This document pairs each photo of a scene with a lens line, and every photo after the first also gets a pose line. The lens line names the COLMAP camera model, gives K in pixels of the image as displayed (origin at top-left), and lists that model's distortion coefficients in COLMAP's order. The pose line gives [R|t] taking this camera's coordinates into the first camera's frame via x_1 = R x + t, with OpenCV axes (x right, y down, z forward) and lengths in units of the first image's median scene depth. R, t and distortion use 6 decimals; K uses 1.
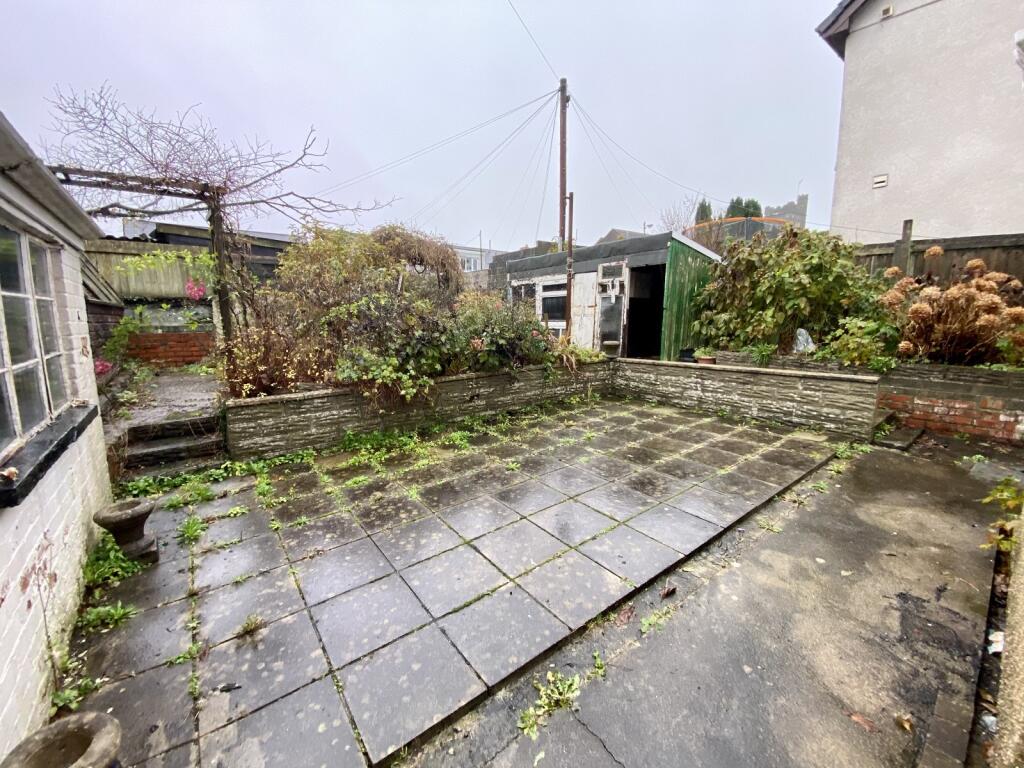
lens RADIAL K [[418.4, 0, 512.0], [0, 418.4, 384.0], [0, 0, 1]] dist [0.000887, -0.014157]
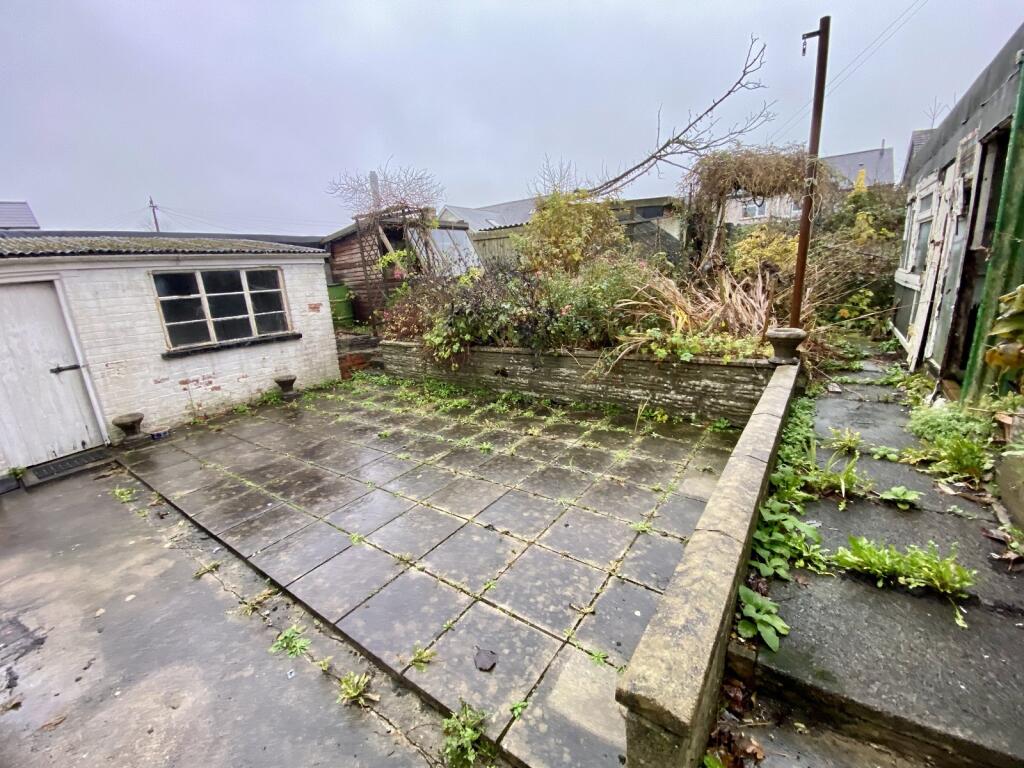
lens RADIAL K [[418.4, 0, 512.0], [0, 418.4, 384.0], [0, 0, 1]] dist [0.000887, -0.014157]
pose [[0.288810, 0.232223, -0.928795, 1.063751], [-0.098872, 0.972184, 0.212327, -0.194919], [0.952267, 0.030509, 0.303737, 0.934488]]
